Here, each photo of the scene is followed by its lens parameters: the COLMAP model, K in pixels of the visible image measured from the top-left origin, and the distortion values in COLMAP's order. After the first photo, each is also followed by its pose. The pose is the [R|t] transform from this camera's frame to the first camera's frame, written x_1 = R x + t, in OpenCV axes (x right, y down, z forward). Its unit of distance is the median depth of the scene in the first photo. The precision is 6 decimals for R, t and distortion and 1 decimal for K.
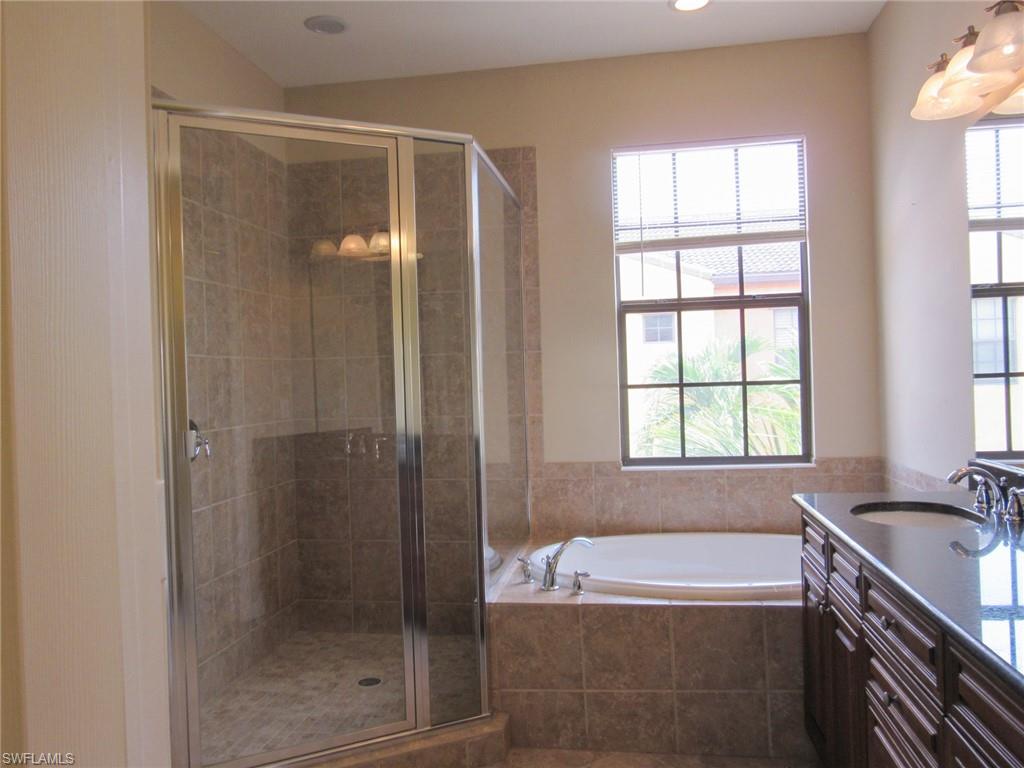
lens RADIAL K [[798.6, 0, 512.0], [0, 798.6, 384.0], [0, 0, 1]] dist [-0.030165, 0.002591]
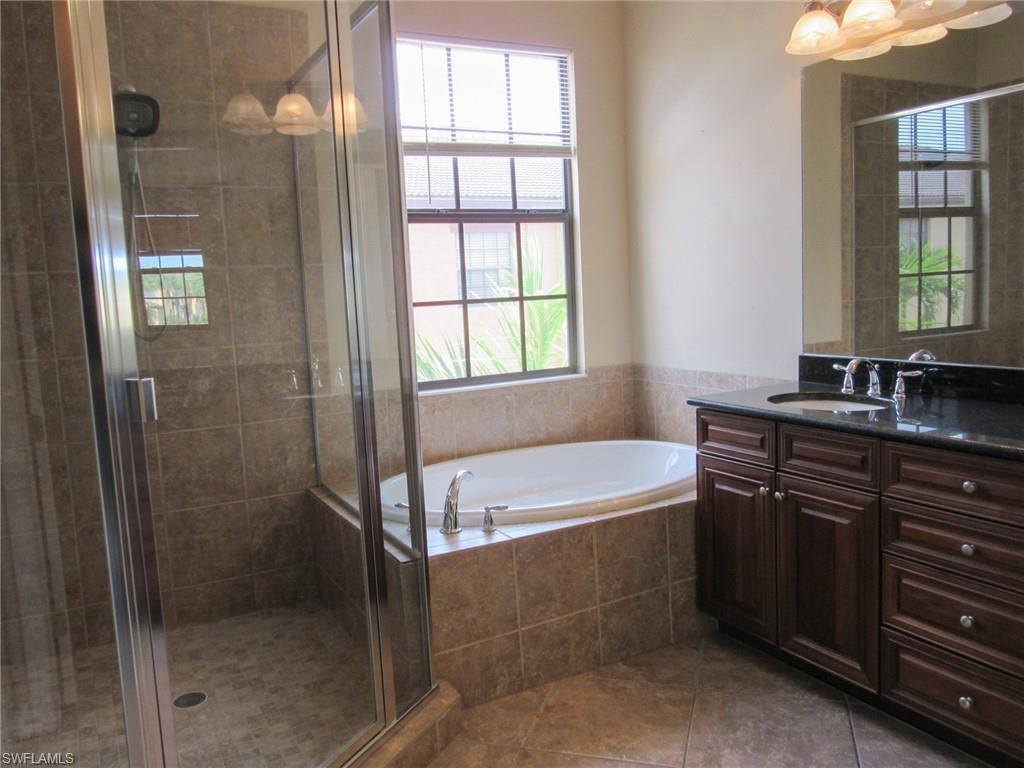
lens RADIAL K [[800.8, 0, 512.0], [0, 800.8, 384.0], [0, 0, 1]] dist [-0.059481, 0.055694]
pose [[0.798212, -0.078416, 0.597251, -0.435826], [0.025811, 0.995032, 0.096147, 0.012156], [-0.601824, -0.061330, 0.796270, 0.279264]]
